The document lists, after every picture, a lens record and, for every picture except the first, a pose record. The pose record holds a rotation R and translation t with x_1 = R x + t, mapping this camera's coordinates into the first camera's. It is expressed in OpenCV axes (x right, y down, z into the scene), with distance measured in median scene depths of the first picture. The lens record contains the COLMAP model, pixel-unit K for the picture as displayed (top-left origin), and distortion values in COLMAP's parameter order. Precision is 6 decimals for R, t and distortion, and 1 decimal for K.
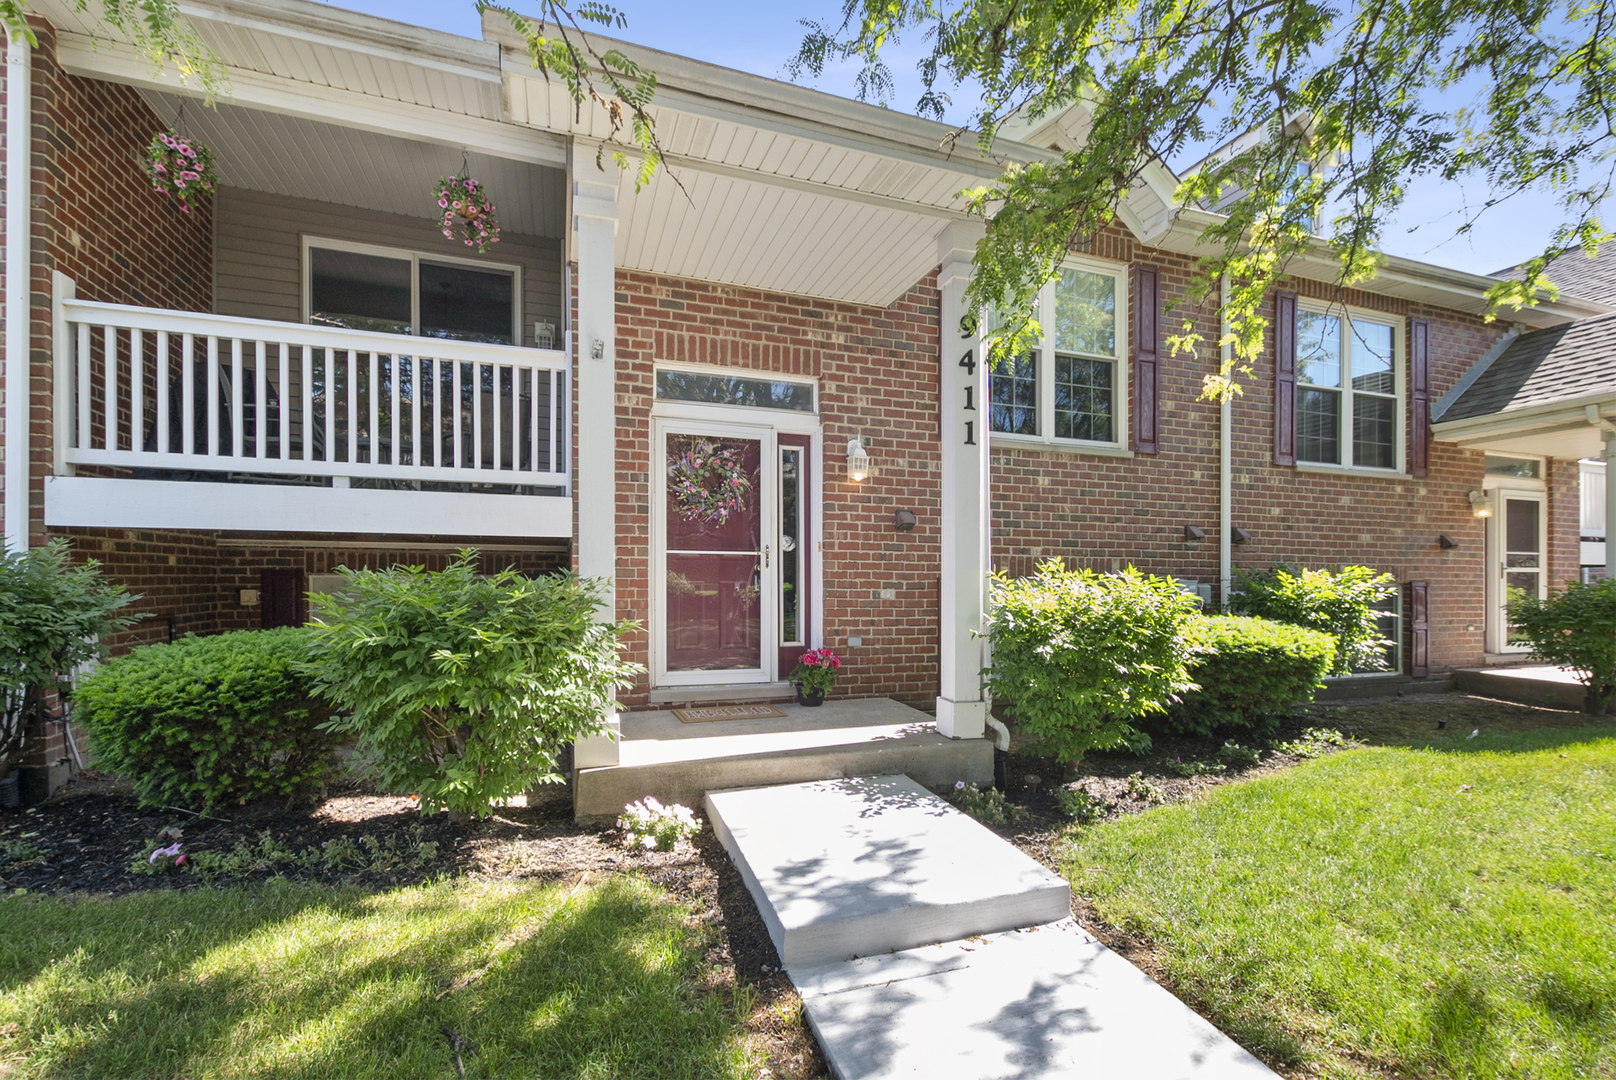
lens RADIAL K [[725.7, 0, 824.1], [0, 725.7, 576.6], [0, 0, 1]] dist [0.001807, 0.000112]
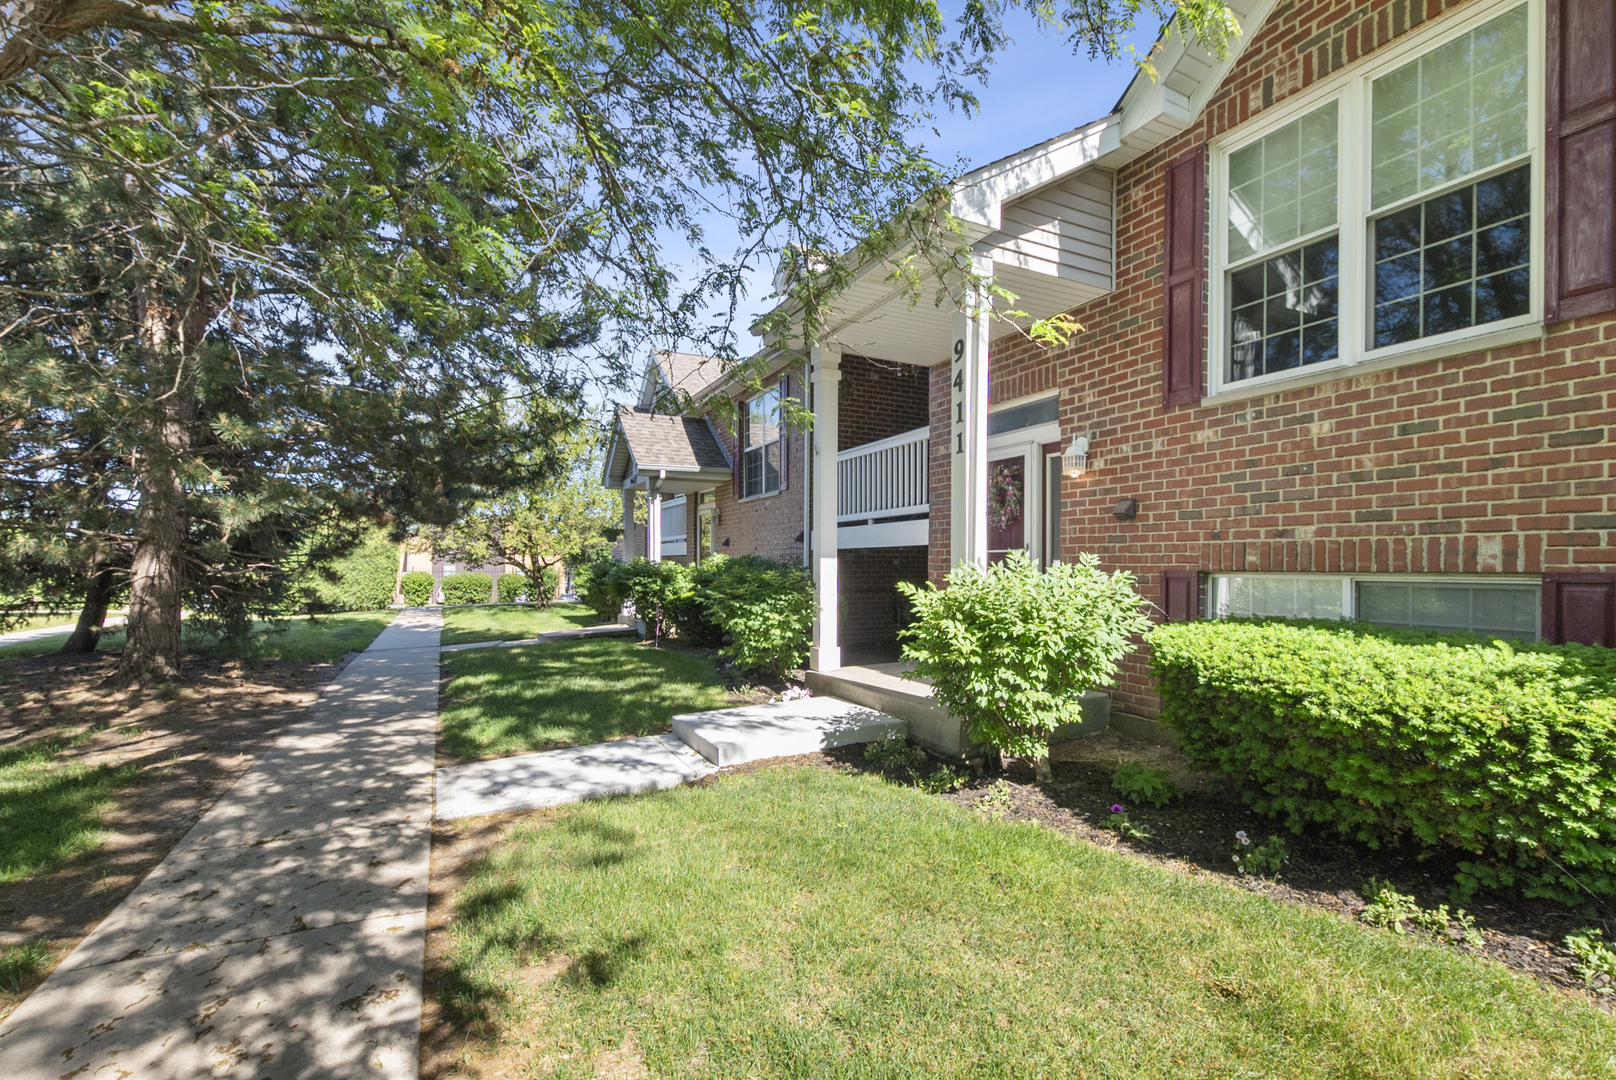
lens RADIAL K [[725.7, 0, 824.1], [0, 725.7, 576.6], [0, 0, 1]] dist [0.001807, 0.000112]
pose [[0.138346, 0.008659, -0.990346, 1.243184], [0.006008, 0.999936, 0.009582, -0.002377], [0.990366, -0.007275, 0.138285, 0.604584]]
